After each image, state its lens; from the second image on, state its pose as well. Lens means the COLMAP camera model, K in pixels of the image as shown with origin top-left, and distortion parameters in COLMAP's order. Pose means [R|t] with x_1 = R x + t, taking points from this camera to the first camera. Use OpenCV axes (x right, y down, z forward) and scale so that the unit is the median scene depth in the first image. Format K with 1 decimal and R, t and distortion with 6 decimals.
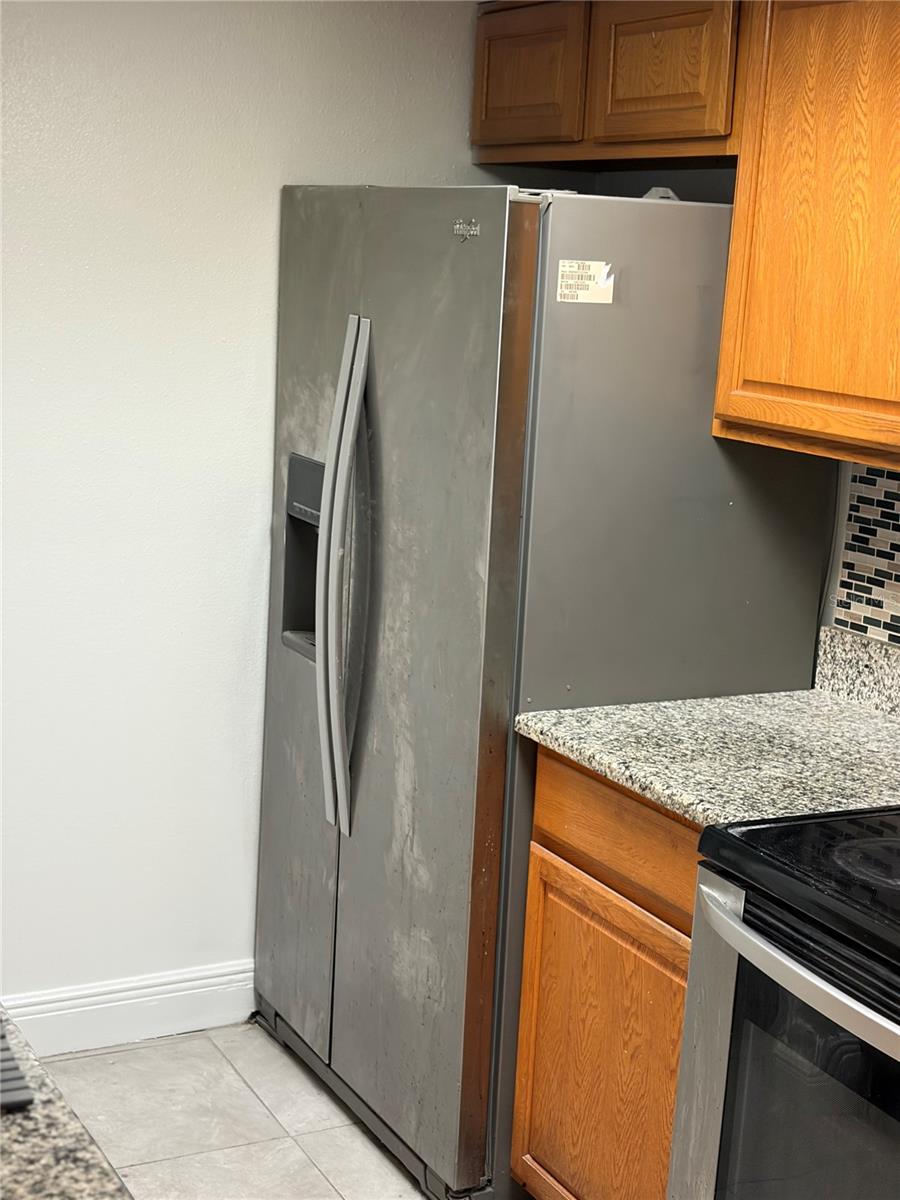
lens RADIAL K [[1776.8, 0, 450.0], [0, 1776.8, 600.0], [0, 0, 1]] dist [0.172760, -0.901488]
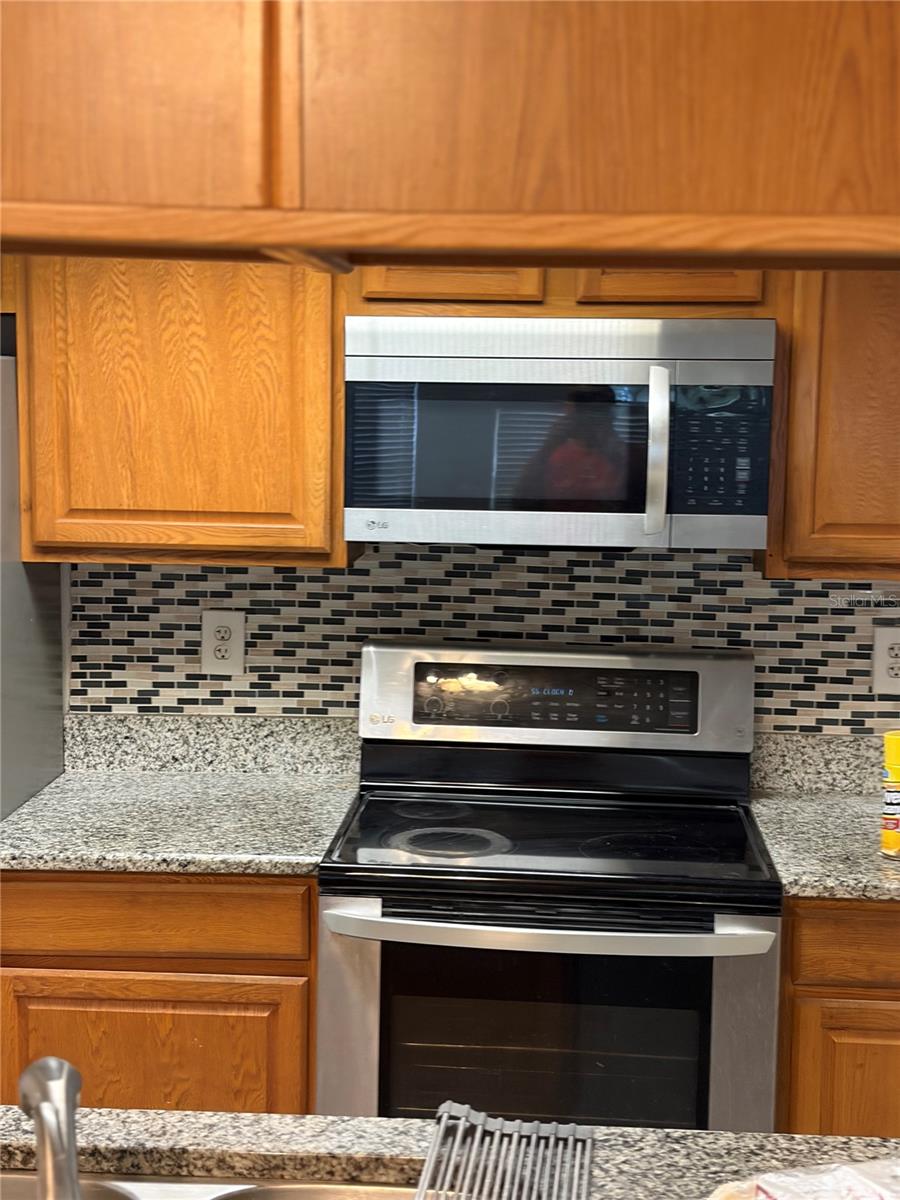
lens RADIAL K [[1776.8, 0, 450.0], [0, 1776.8, 600.0], [0, 0, 1]] dist [0.172760, -0.901488]
pose [[0.515494, -0.153268, 0.843075, -0.689804], [0.181009, 0.981149, 0.067692, -0.100985], [-0.837557, 0.117709, 0.533519, 0.197702]]
